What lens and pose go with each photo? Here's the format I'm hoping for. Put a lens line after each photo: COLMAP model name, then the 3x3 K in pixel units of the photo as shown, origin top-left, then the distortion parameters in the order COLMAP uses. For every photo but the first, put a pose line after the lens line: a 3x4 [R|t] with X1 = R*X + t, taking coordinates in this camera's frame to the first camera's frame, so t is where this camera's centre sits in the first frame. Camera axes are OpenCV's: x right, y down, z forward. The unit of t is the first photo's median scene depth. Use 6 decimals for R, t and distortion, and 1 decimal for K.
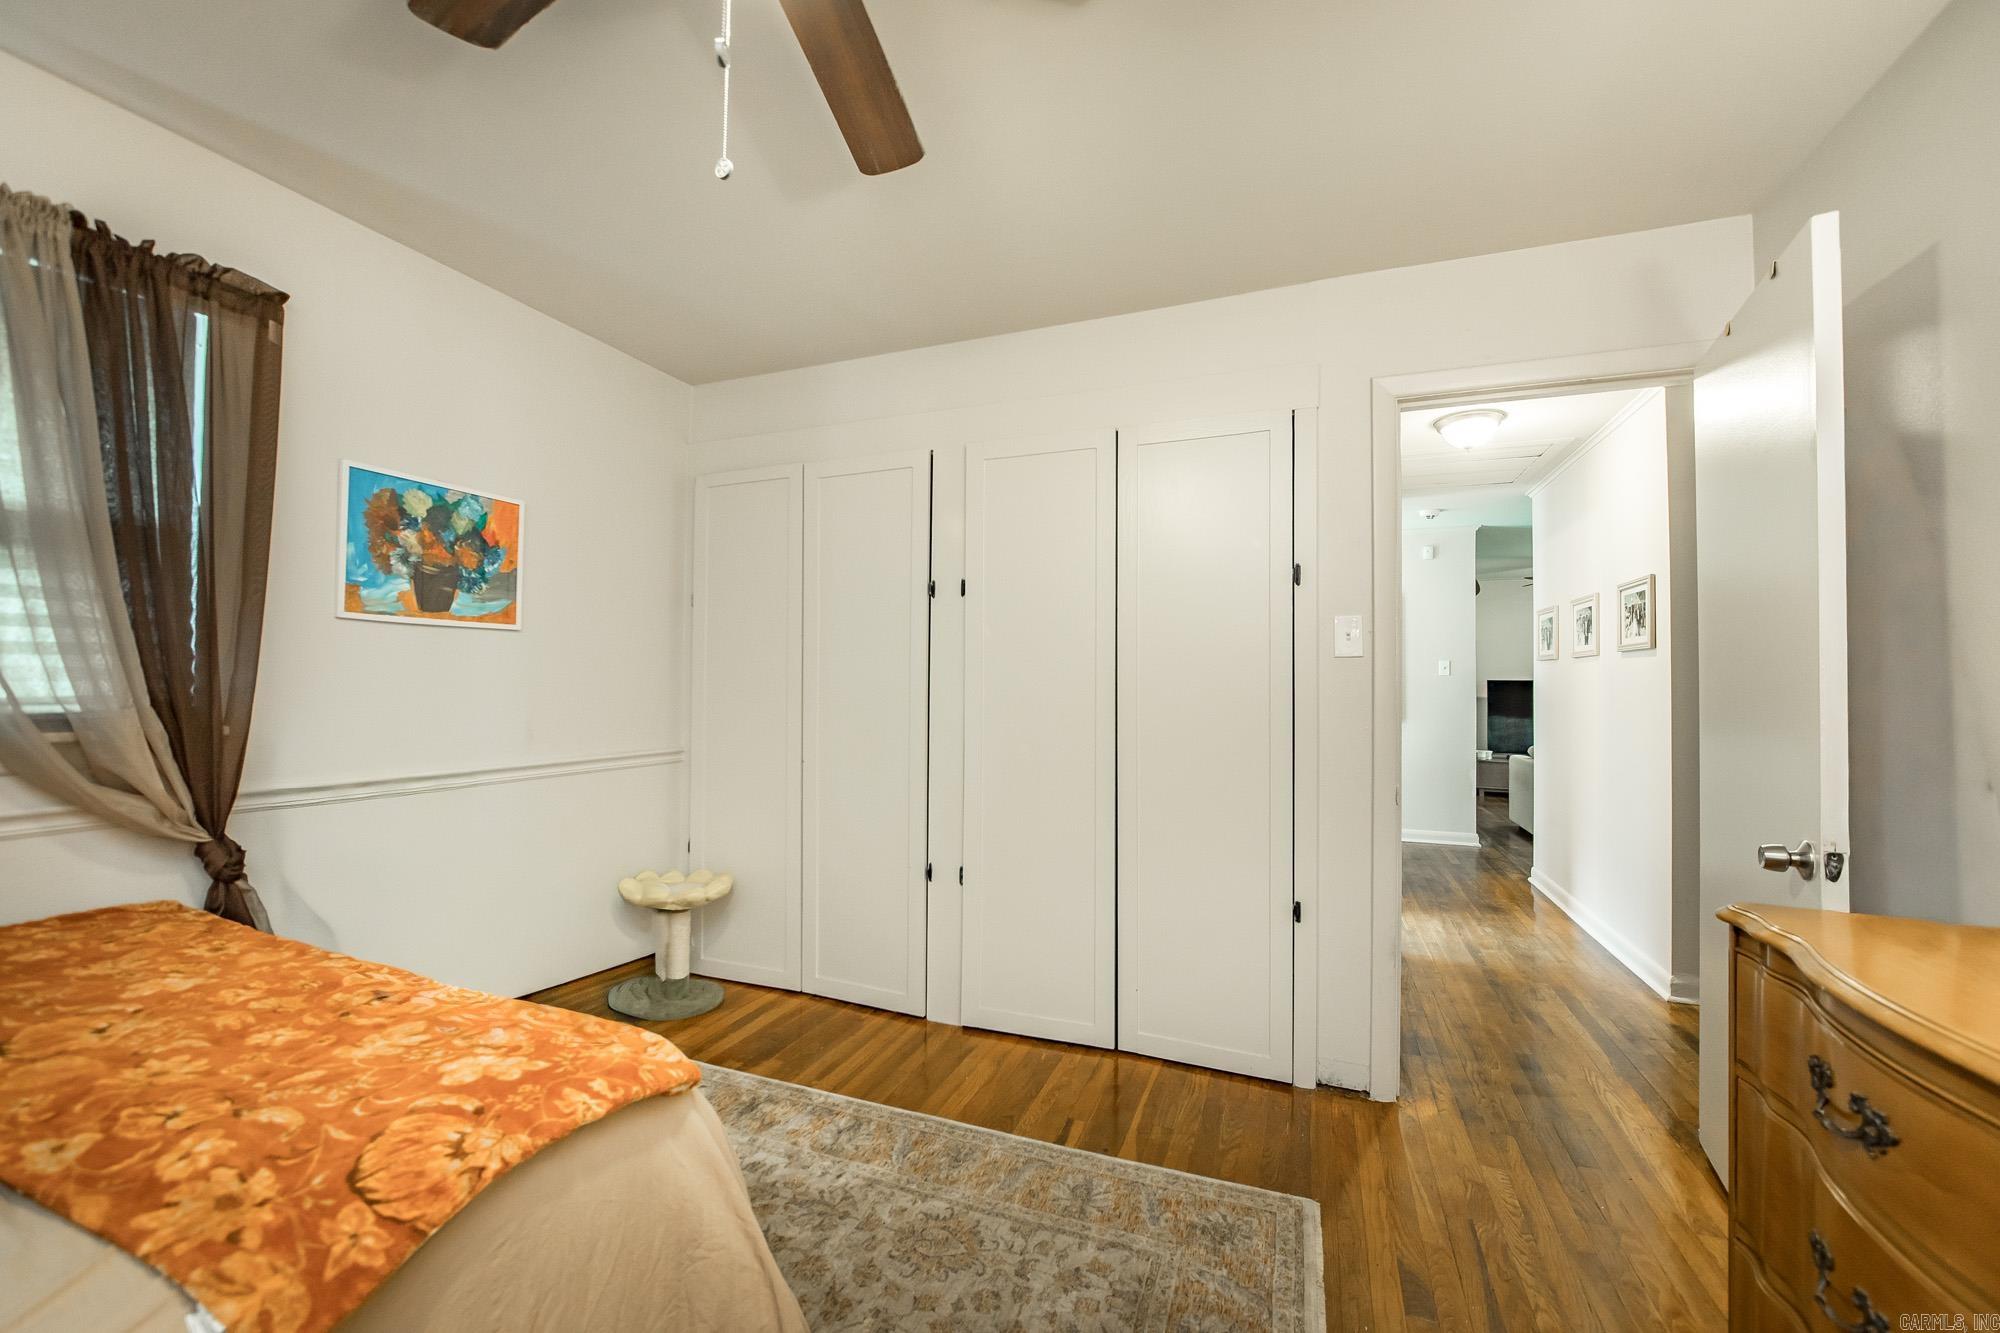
lens RADIAL K [[778.8, 0, 1000.0], [0, 778.8, 666.5], [0, 0, 1]] dist [-0.000017, -0.000001]
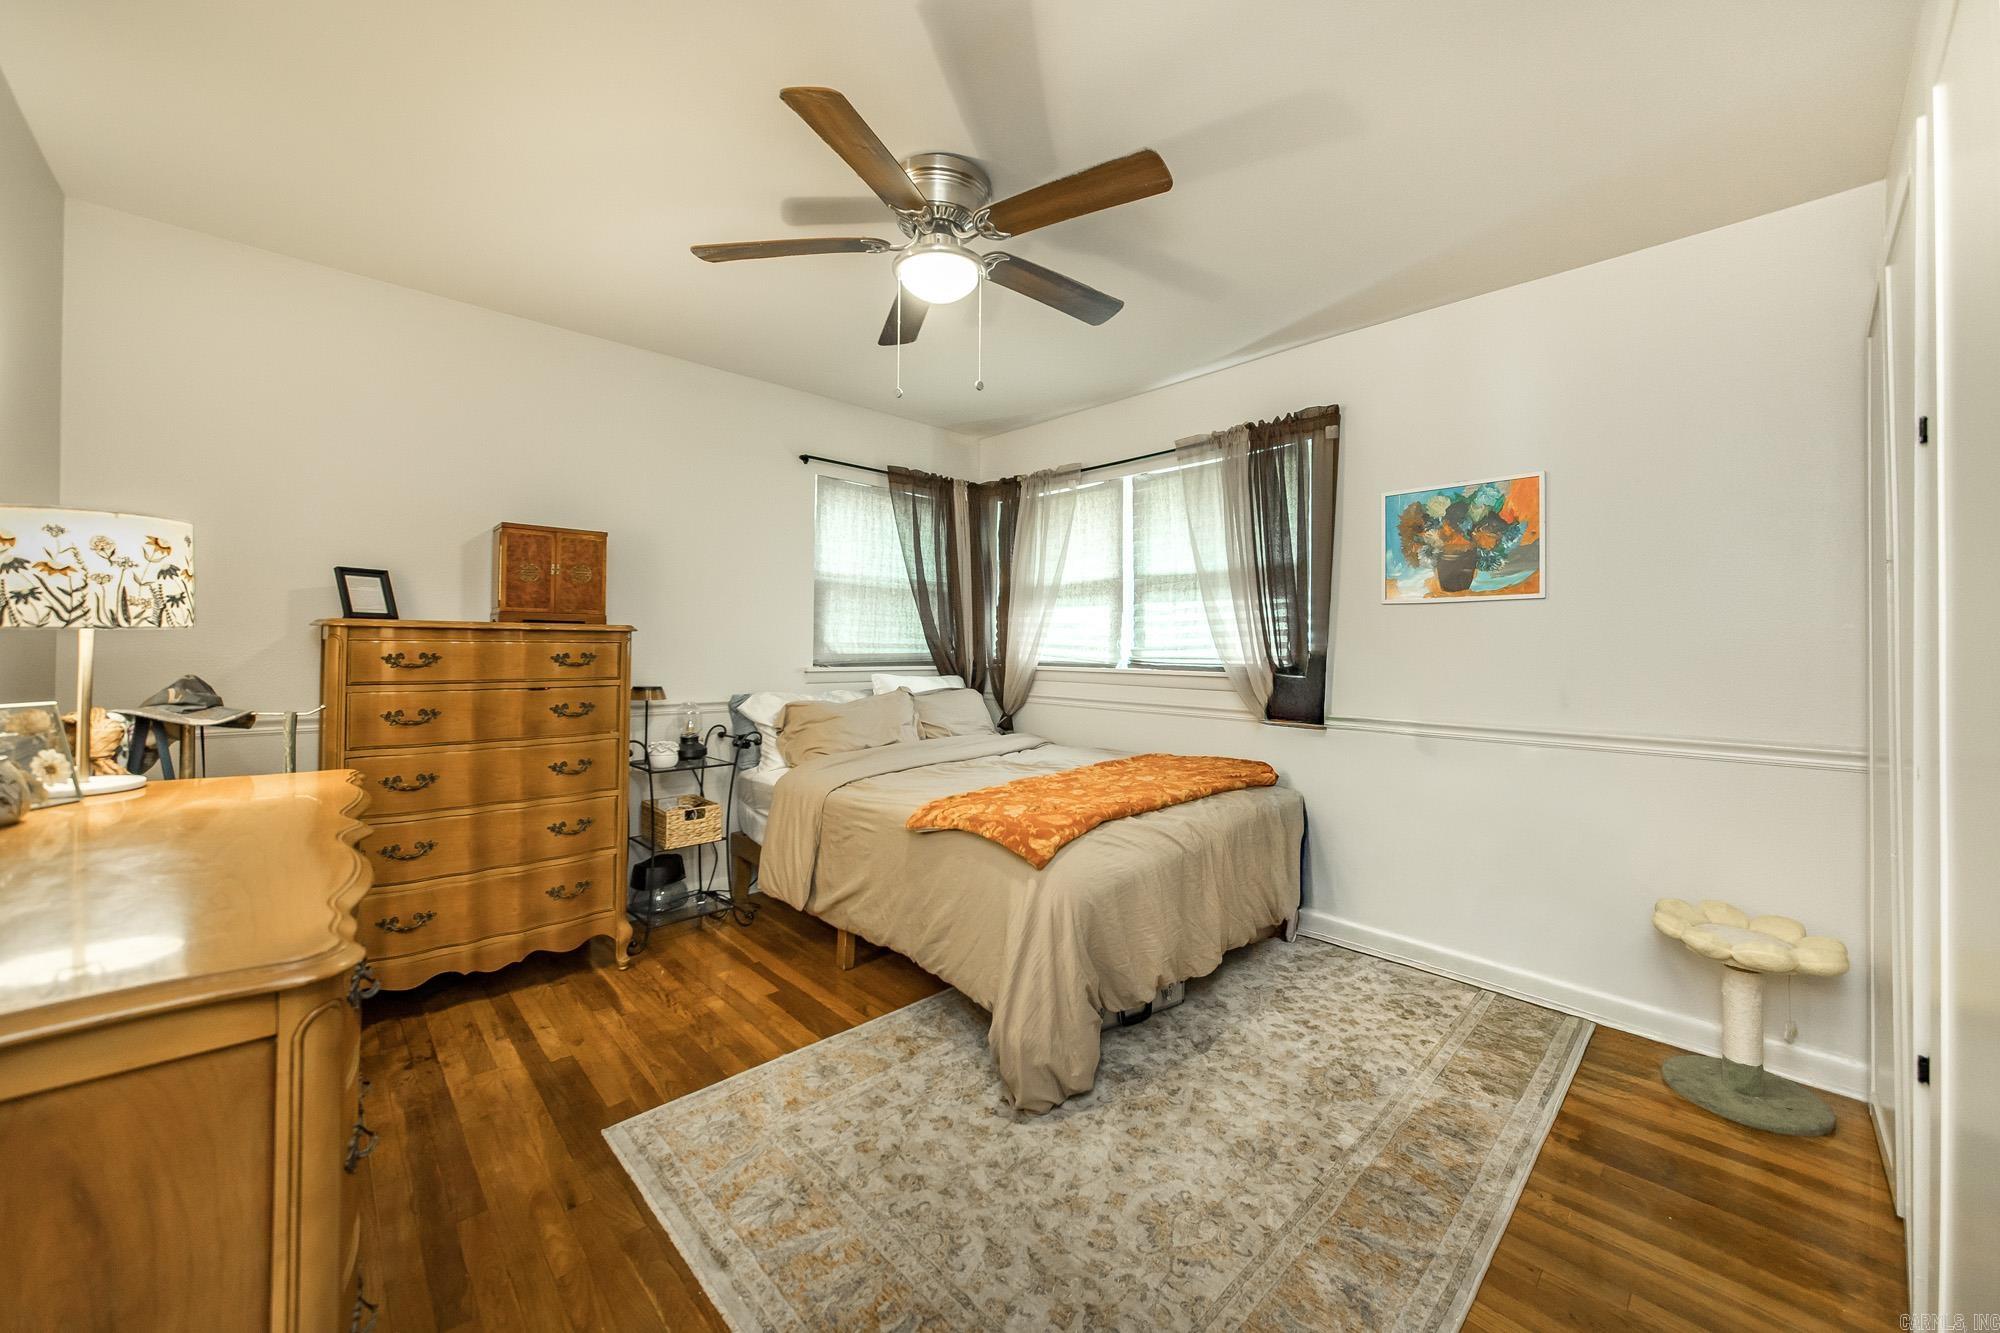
lens RADIAL K [[734.2, 0, 998.1], [0, 734.2, 650.7], [0, 0, 1]] dist [-0.001377, 0.000009]
pose [[-0.434547, -0.003003, -0.900644, 0.601146], [0.008466, 0.999937, -0.007419, 0.024705], [0.900609, -0.010848, -0.434494, 0.837840]]
